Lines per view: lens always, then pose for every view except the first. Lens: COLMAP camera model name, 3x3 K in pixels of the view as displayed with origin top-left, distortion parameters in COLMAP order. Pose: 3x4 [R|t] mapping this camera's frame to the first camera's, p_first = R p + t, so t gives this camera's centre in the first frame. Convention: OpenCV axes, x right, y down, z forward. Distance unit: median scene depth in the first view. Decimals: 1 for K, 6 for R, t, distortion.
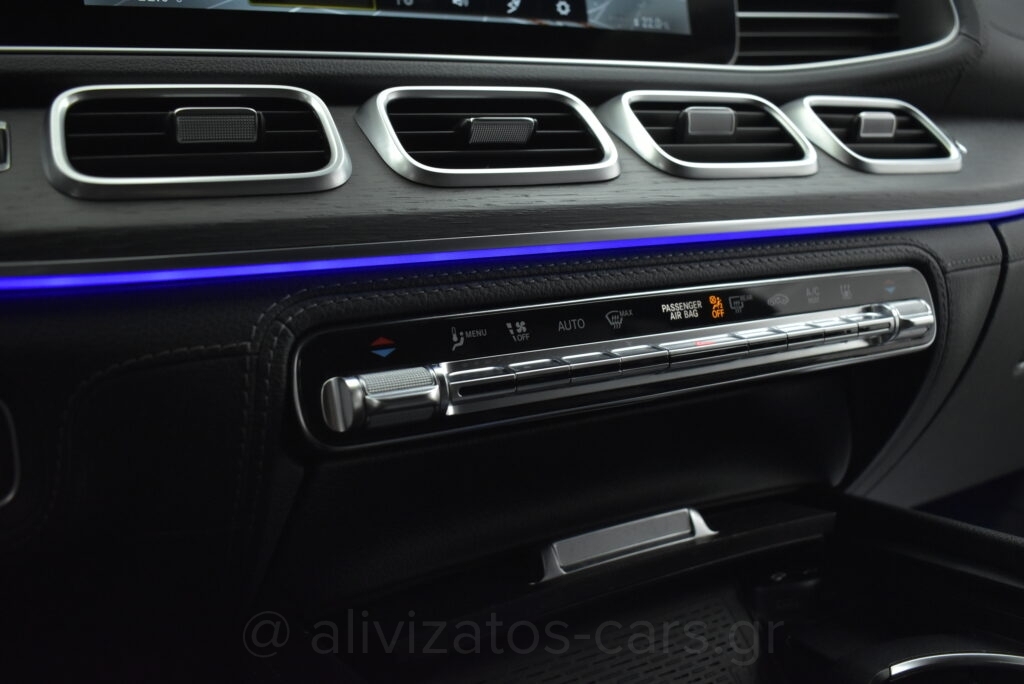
lens RADIAL K [[890.4, 0, 512.0], [0, 890.4, 342.0], [0, 0, 1]] dist [-0.087039, 0.008878]
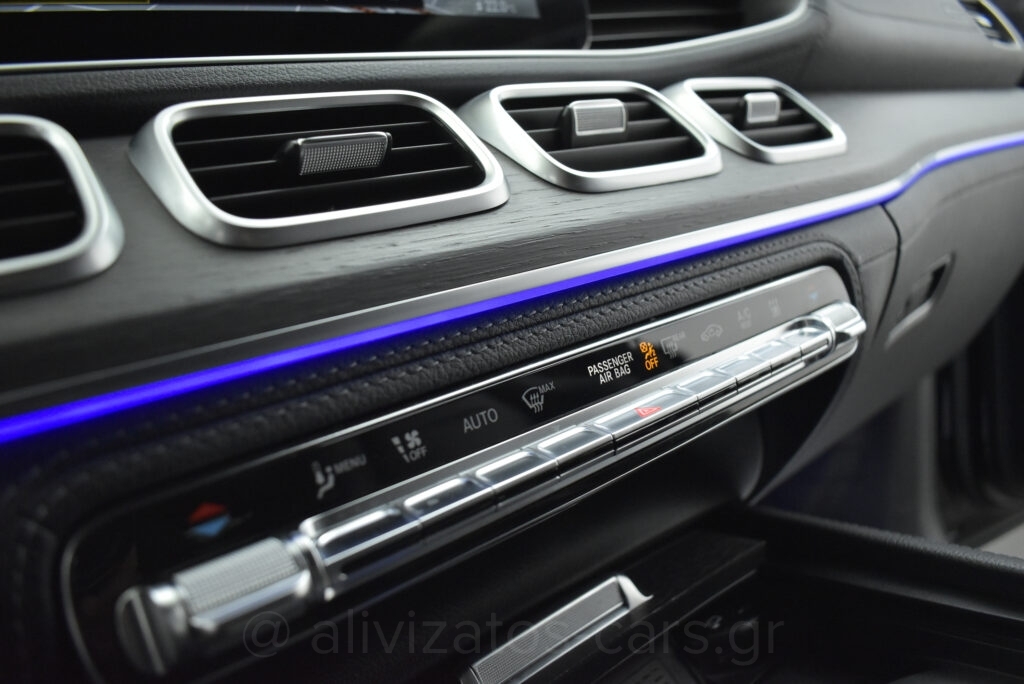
lens RADIAL K [[786.3, 0, 512.0], [0, 786.3, 342.0], [0, 0, 1]] dist [-0.094929, 0.004994]
pose [[0.971319, -0.126131, 0.201568, -0.025059], [0.119378, 0.991812, 0.045363, -0.097228], [-0.205639, -0.019999, 0.978423, 0.346671]]
